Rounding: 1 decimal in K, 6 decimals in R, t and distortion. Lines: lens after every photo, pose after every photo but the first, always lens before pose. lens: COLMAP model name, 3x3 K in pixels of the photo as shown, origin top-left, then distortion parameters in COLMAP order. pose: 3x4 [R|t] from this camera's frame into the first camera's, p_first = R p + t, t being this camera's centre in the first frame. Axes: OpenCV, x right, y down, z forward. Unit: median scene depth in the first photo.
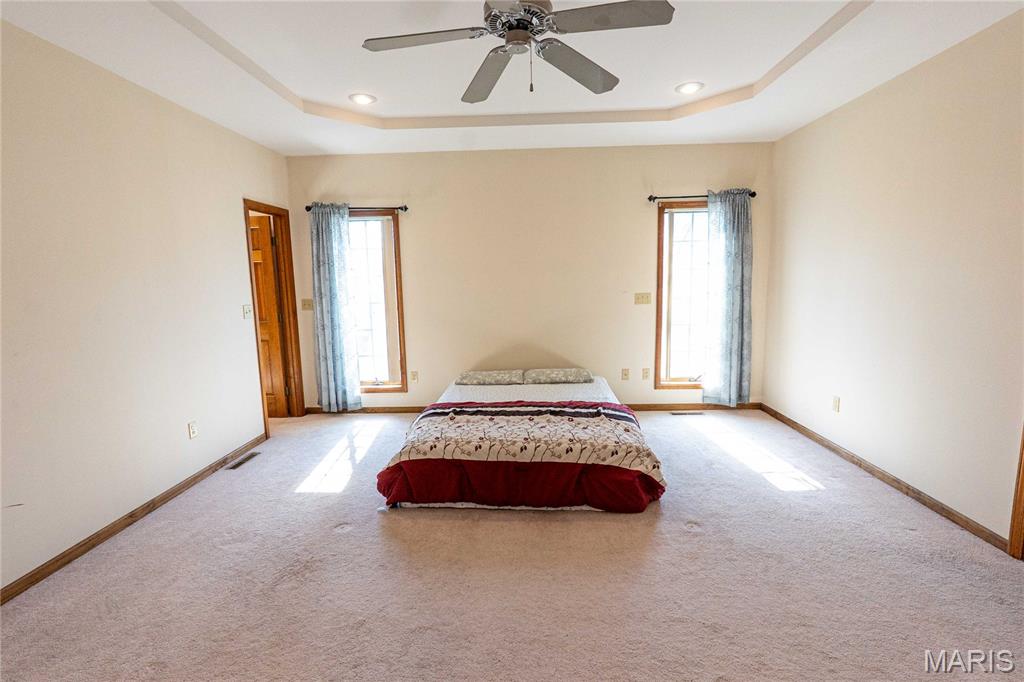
lens RADIAL K [[470.3, 0, 513.1], [0, 470.3, 340.6], [0, 0, 1]] dist [-0.006236, 0.000439]
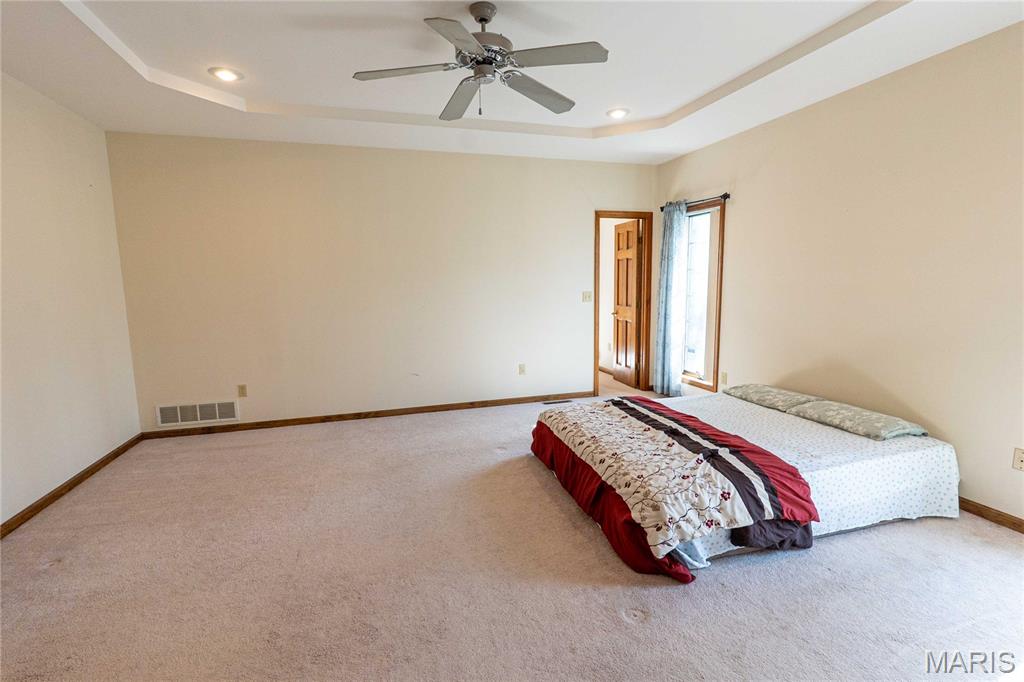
lens RADIAL K [[470.3, 0, 513.1], [0, 470.3, 340.6], [0, 0, 1]] dist [-0.006236, 0.000439]
pose [[0.327880, 0.137850, -0.934608, 0.551768], [-0.121247, 0.987256, 0.103079, -0.044653], [0.936907, 0.079521, 0.340415, 0.318222]]
